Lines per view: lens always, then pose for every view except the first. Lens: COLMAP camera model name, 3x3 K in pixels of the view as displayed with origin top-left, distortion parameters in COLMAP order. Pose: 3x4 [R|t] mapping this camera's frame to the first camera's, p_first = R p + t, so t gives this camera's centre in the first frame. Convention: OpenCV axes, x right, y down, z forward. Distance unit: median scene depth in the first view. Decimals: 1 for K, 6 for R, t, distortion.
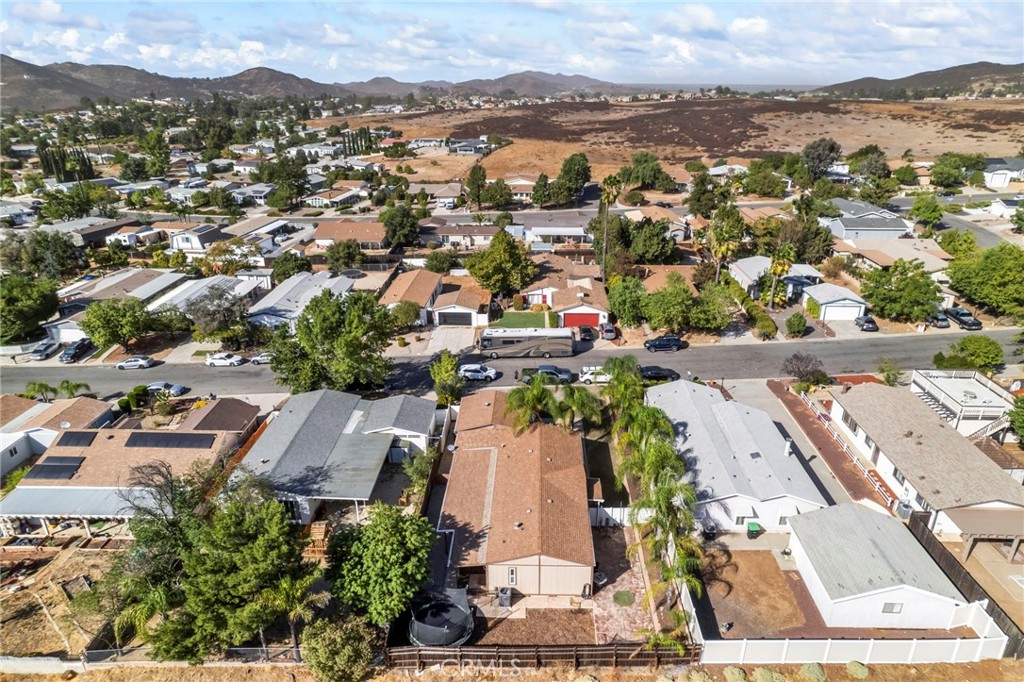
lens RADIAL K [[626.3, 0, 533.8], [0, 626.3, 366.2], [0, 0, 1]] dist [-0.062972, 0.057451]
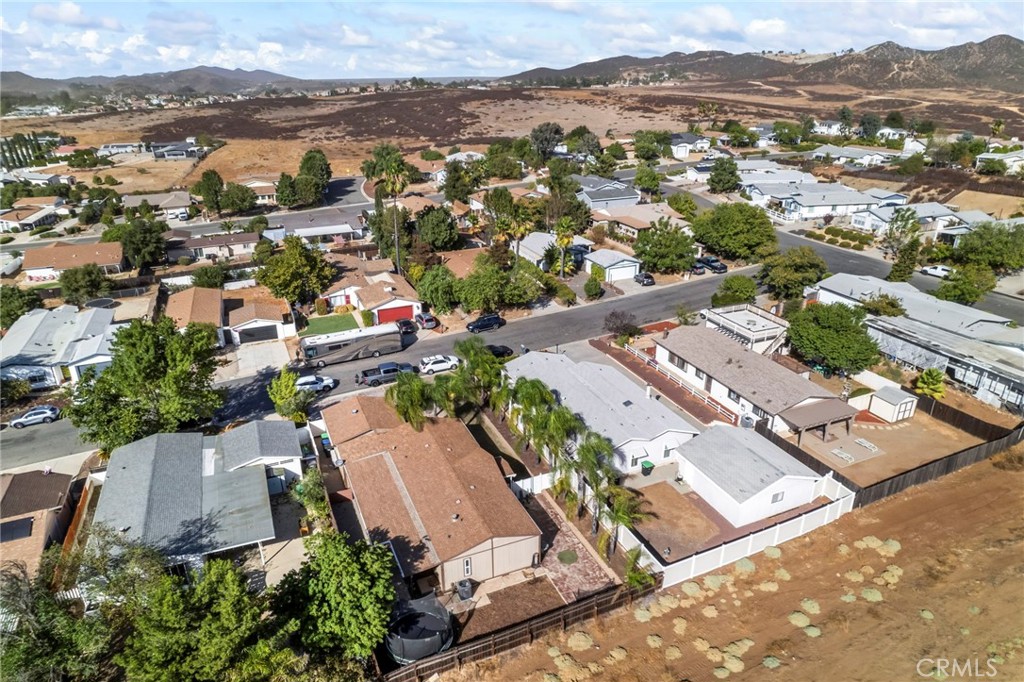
lens RADIAL K [[627.6, 0, 512.0], [0, 627.6, 341.0], [0, 0, 1]] dist [-0.068273, 0.061634]
pose [[0.914695, -0.166091, 0.368438, -0.138298], [0.175304, 0.984477, 0.008585, -0.008640], [-0.364145, 0.056736, 0.929613, 0.010557]]
